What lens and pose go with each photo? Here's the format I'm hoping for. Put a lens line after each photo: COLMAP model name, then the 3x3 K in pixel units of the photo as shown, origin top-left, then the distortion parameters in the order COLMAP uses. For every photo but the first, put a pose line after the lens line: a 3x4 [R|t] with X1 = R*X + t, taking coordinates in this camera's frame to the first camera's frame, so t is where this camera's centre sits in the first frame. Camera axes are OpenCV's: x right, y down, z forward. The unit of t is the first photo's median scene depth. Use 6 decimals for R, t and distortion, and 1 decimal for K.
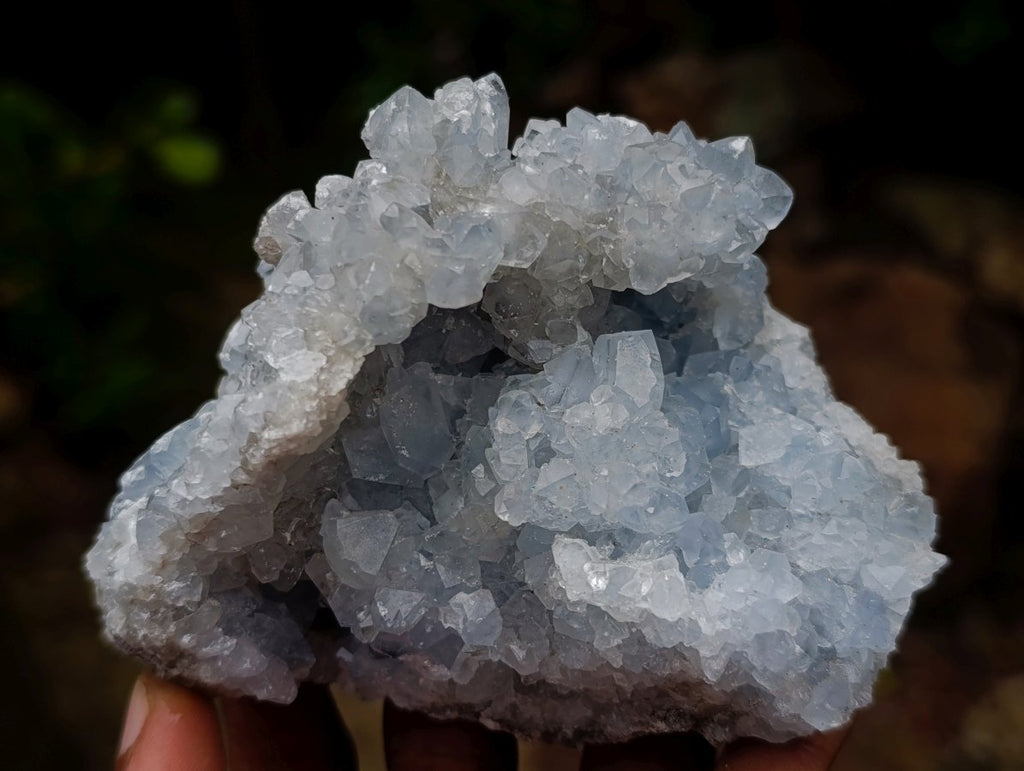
lens RADIAL K [[1467.4, 0, 514.0], [0, 1467.4, 365.3], [0, 0, 1]] dist [0.163552, -1.543585]
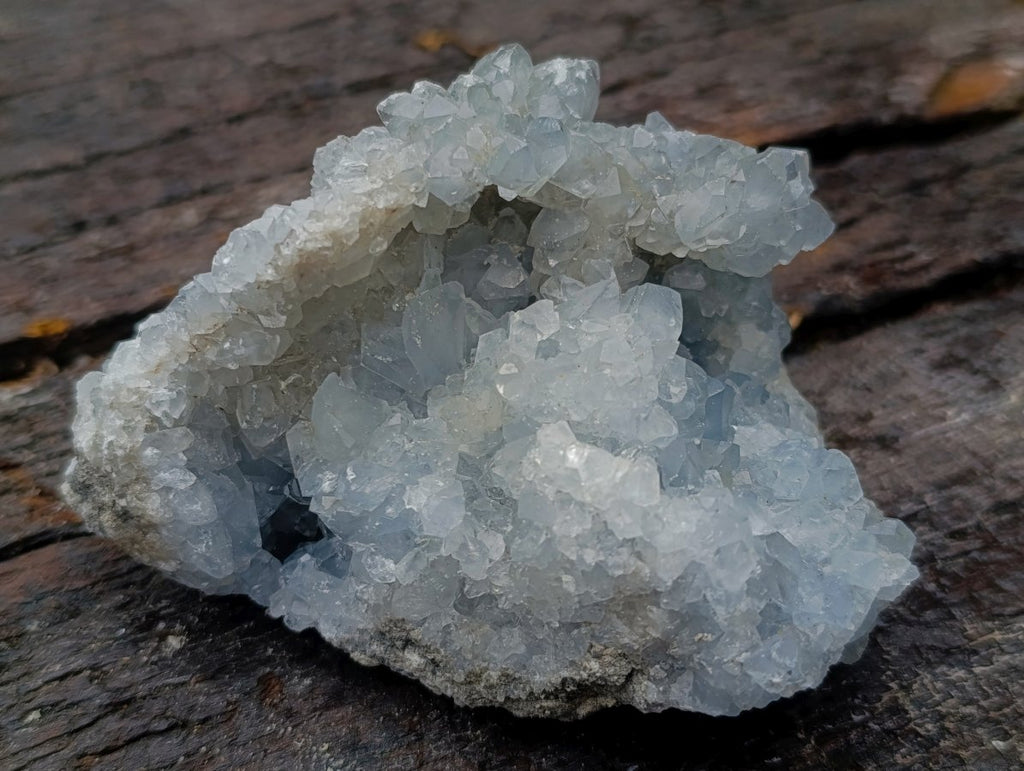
lens RADIAL K [[1480.4, 0, 522.7], [0, 1480.4, 382.6], [0, 0, 1]] dist [0.201007, -1.935577]
pose [[0.963044, 0.263420, -0.056181, 0.062665], [-0.265716, 0.895052, -0.358157, 0.445803], [-0.044061, 0.359849, 0.931969, 0.045762]]
